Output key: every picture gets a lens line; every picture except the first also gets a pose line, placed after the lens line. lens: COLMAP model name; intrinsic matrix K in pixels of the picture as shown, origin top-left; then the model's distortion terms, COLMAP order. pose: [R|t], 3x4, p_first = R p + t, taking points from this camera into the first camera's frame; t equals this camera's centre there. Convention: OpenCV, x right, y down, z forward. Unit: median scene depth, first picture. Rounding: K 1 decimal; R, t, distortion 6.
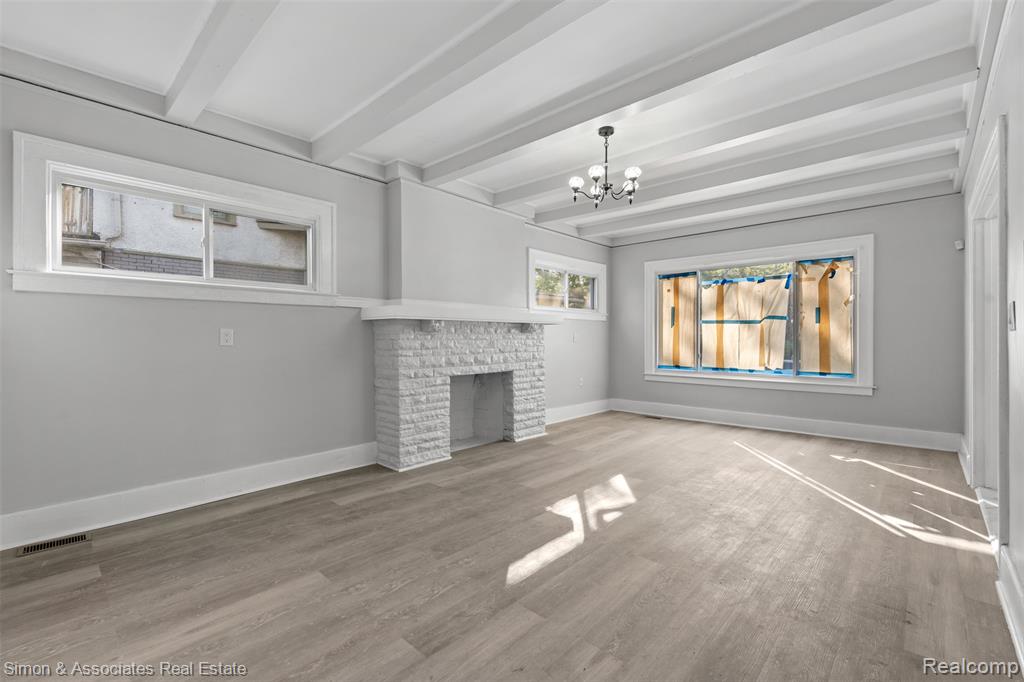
lens RADIAL K [[451.0, 0, 511.5], [0, 451.0, 338.5], [0, 0, 1]] dist [-0.004046, -0.000360]
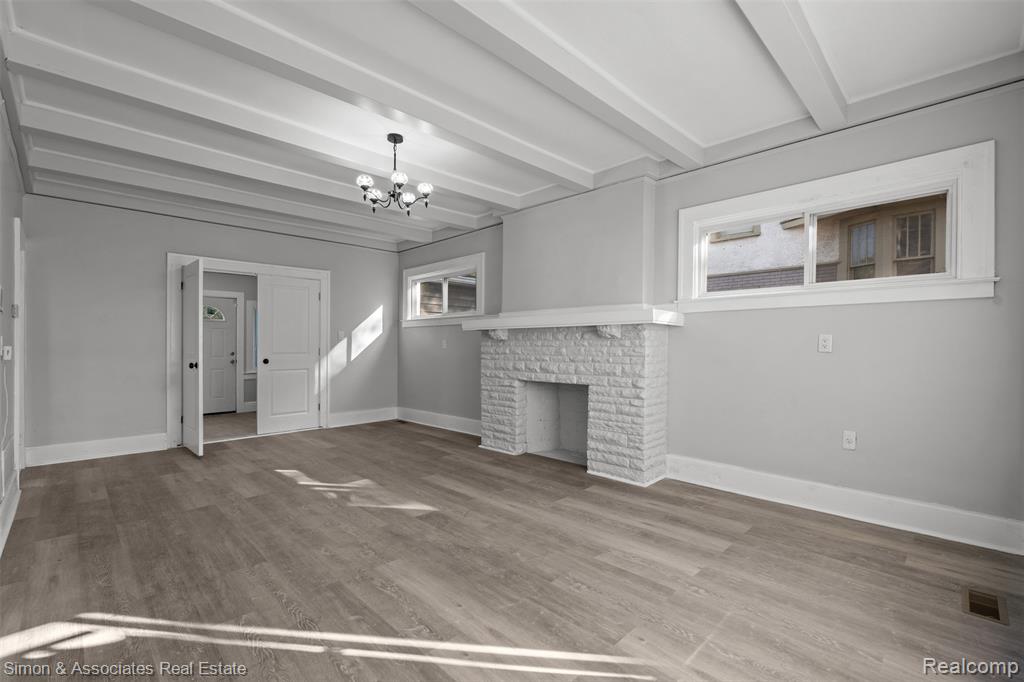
lens RADIAL K [[451.0, 0, 511.5], [0, 451.0, 338.5], [0, 0, 1]] dist [-0.004046, -0.000360]
pose [[-0.046534, -0.012801, -0.998835, 0.913181], [0.000018, 0.999918, -0.012816, -0.002370], [0.998917, -0.000614, -0.046530, 0.993265]]
